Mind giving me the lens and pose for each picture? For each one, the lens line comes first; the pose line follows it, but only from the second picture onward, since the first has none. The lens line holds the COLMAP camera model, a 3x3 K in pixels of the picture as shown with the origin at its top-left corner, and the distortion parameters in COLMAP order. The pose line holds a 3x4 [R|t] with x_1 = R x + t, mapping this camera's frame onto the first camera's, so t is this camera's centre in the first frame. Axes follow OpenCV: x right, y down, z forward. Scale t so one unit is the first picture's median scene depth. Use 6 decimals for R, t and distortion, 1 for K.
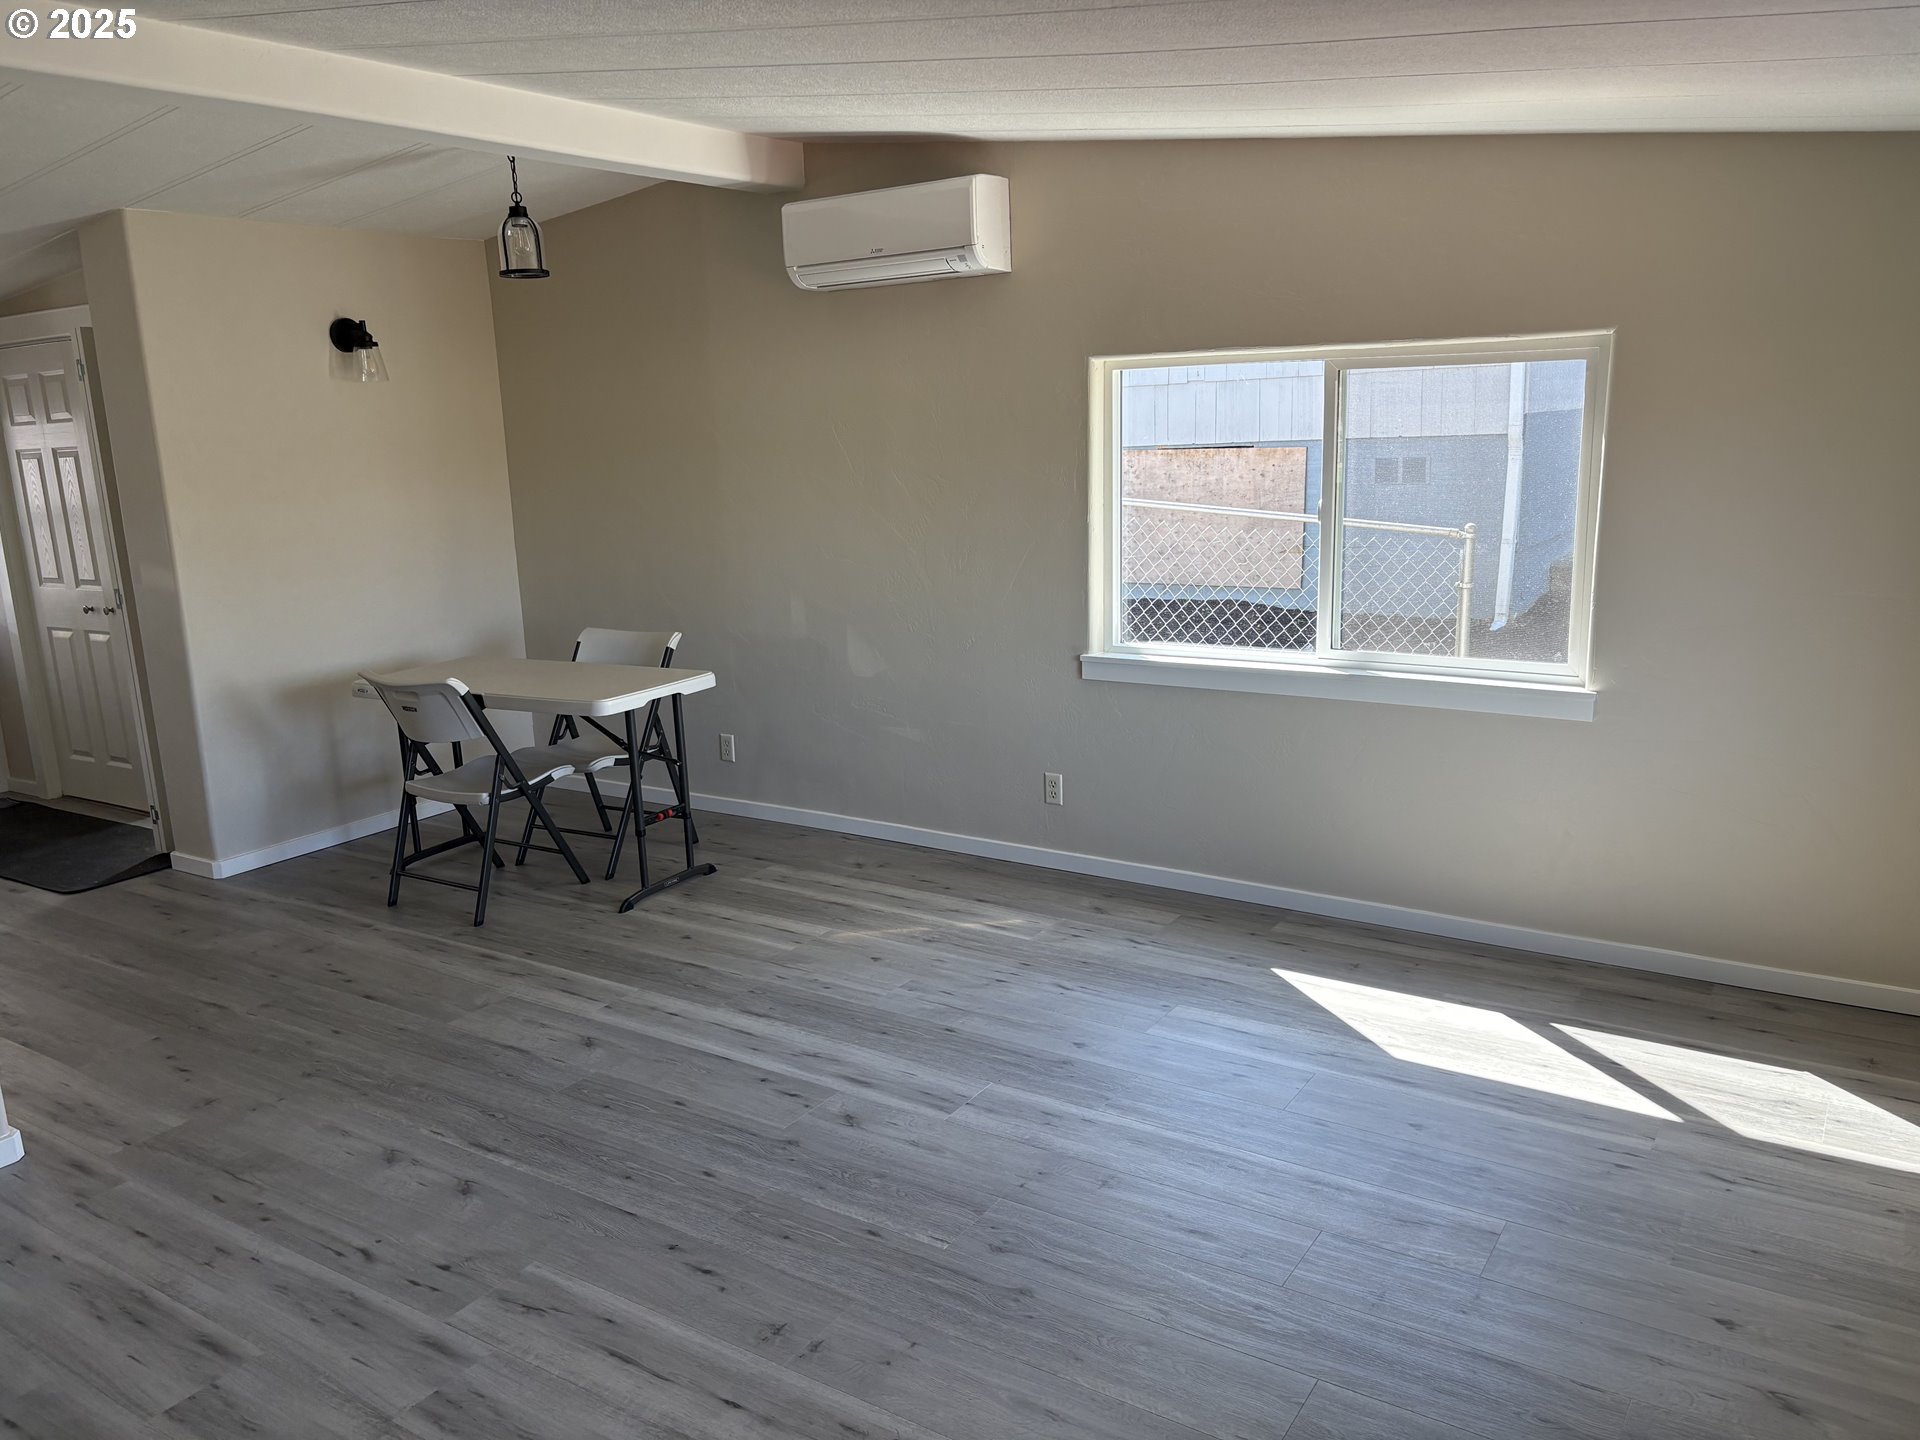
lens RADIAL K [[1433.5, 0, 960.0], [0, 1433.5, 720.0], [0, 0, 1]] dist [0.069812, -0.081404]
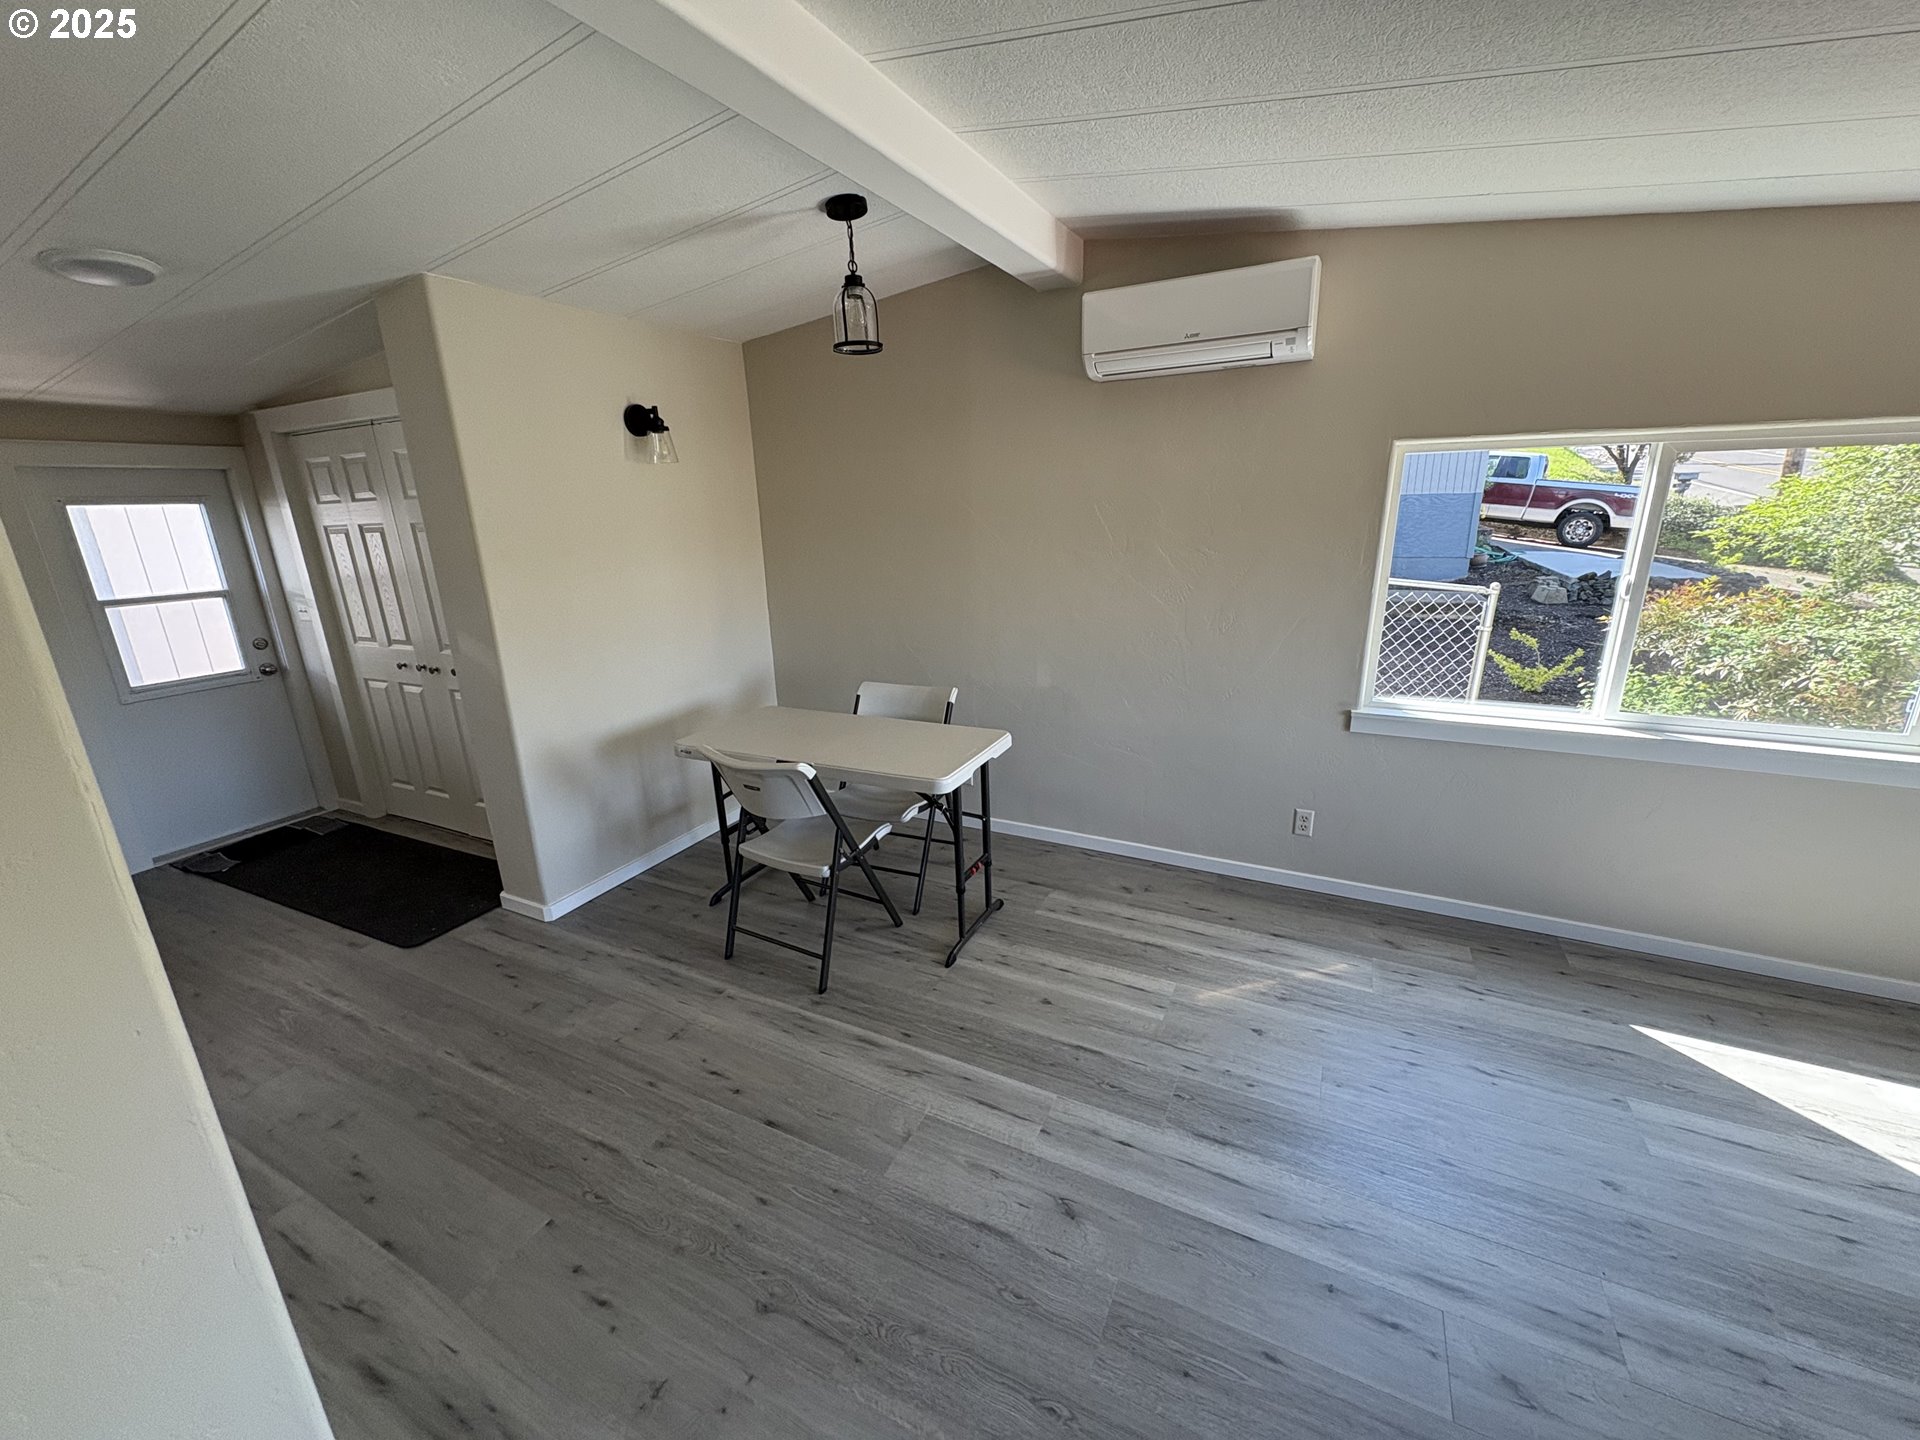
lens RADIAL K [[761.9, 0, 959.1], [0, 761.9, 721.8], [0, 0, 1]] dist [-0.001186, 0.000567]
pose [[0.993897, -0.024878, 0.107466, -0.297890], [0.017398, 0.997396, 0.069988, -0.087950], [-0.108927, -0.067692, 0.991742, 0.461113]]
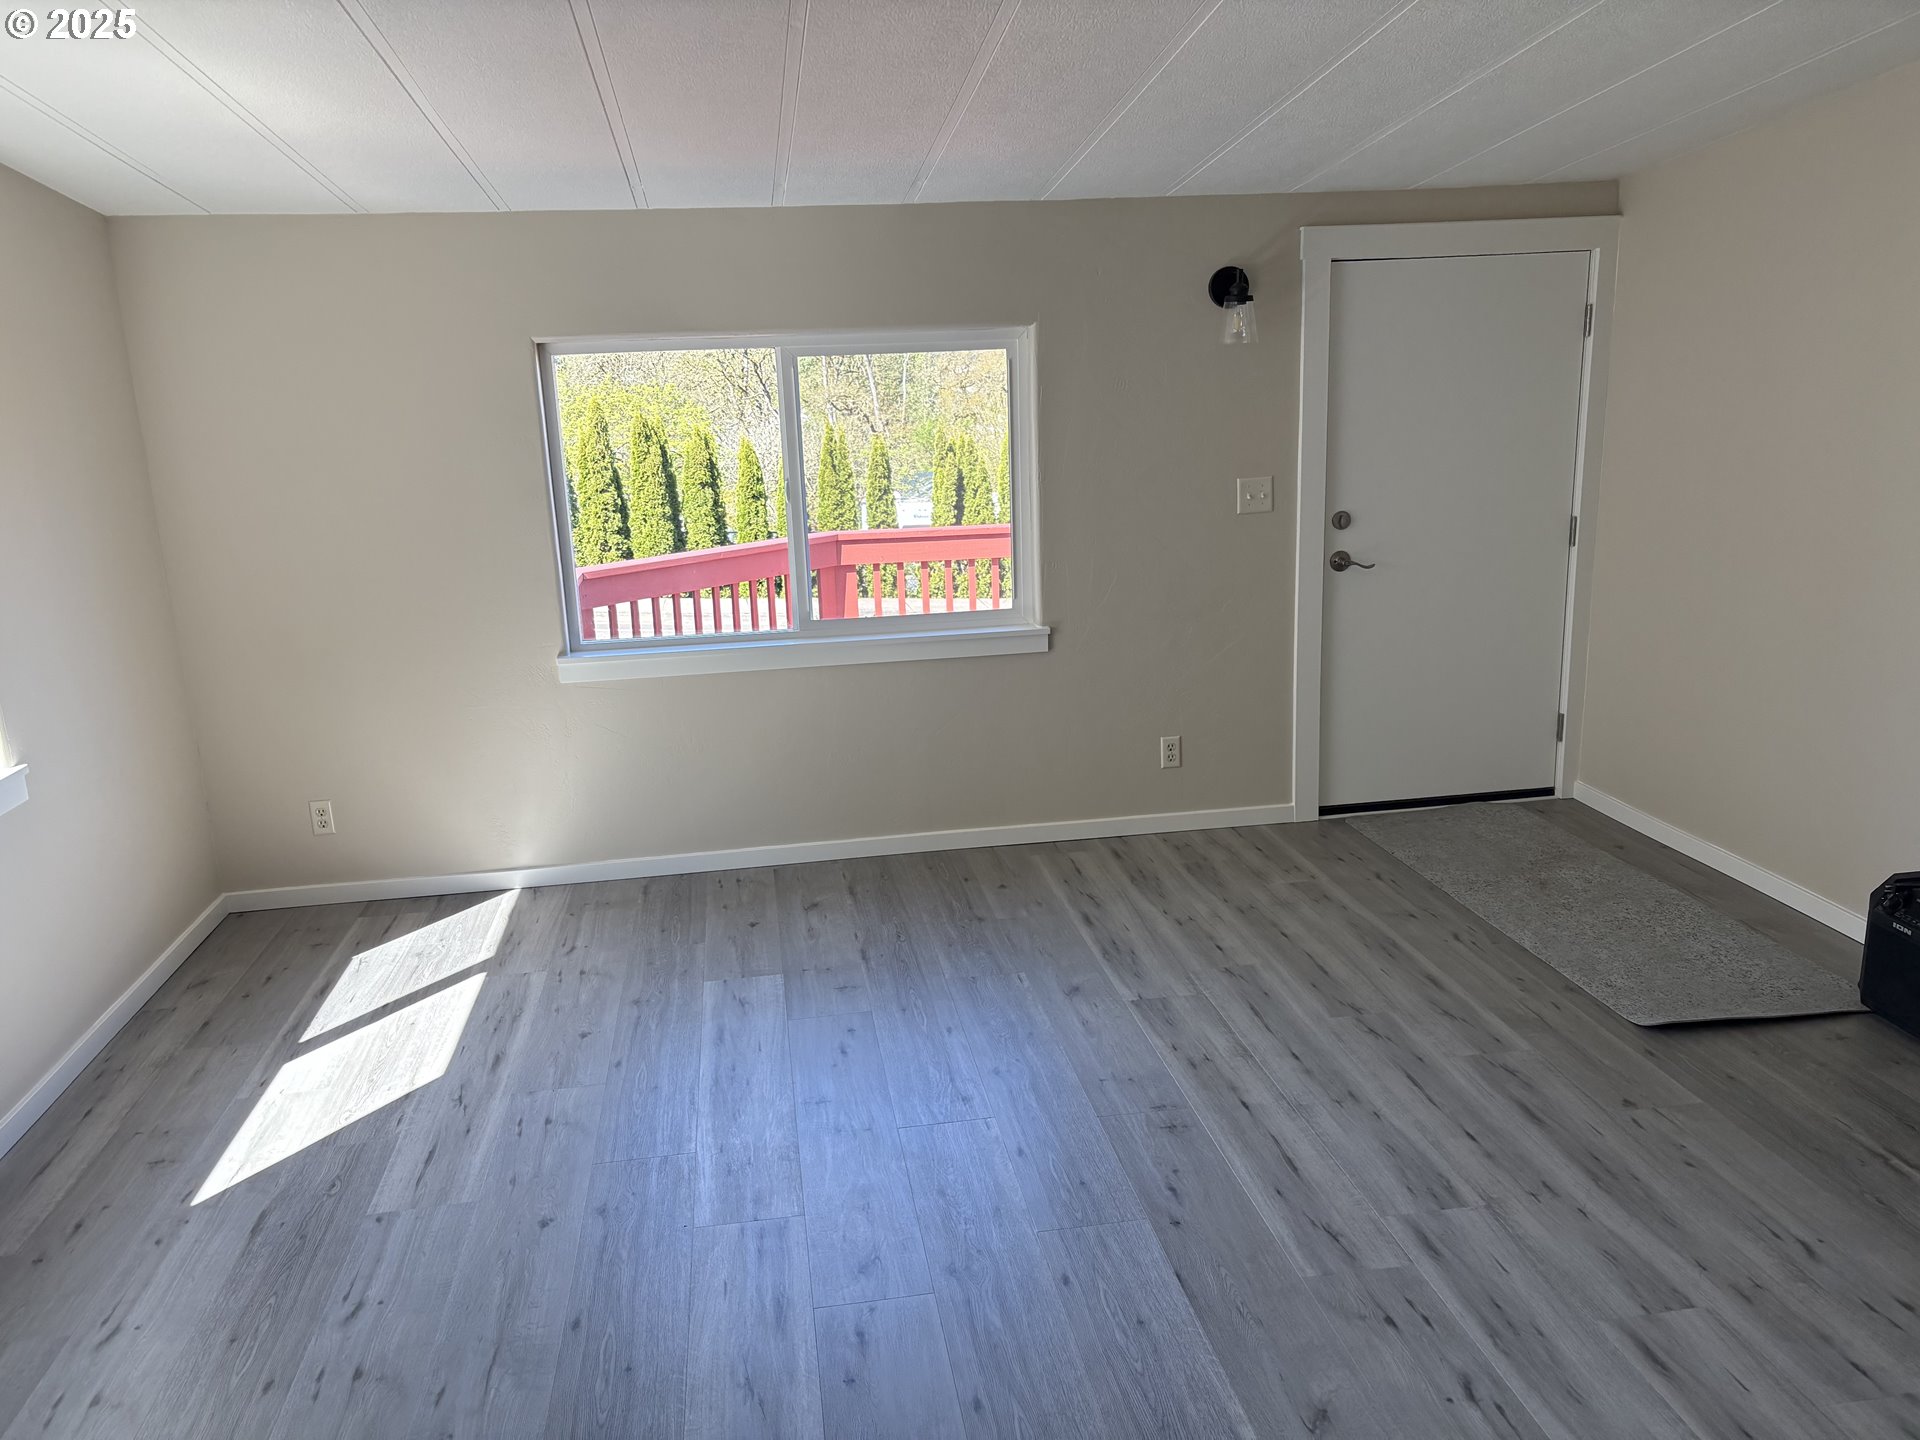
lens RADIAL K [[1447.9, 0, 944.3], [0, 1447.9, 736.8], [0, 0, 1]] dist [0.039541, -0.001689]
pose [[-0.658526, -0.130642, 0.741132, -0.474610], [0.213683, 0.911823, 0.350597, -0.188732], [-0.721584, 0.389244, -0.572543, 0.943303]]
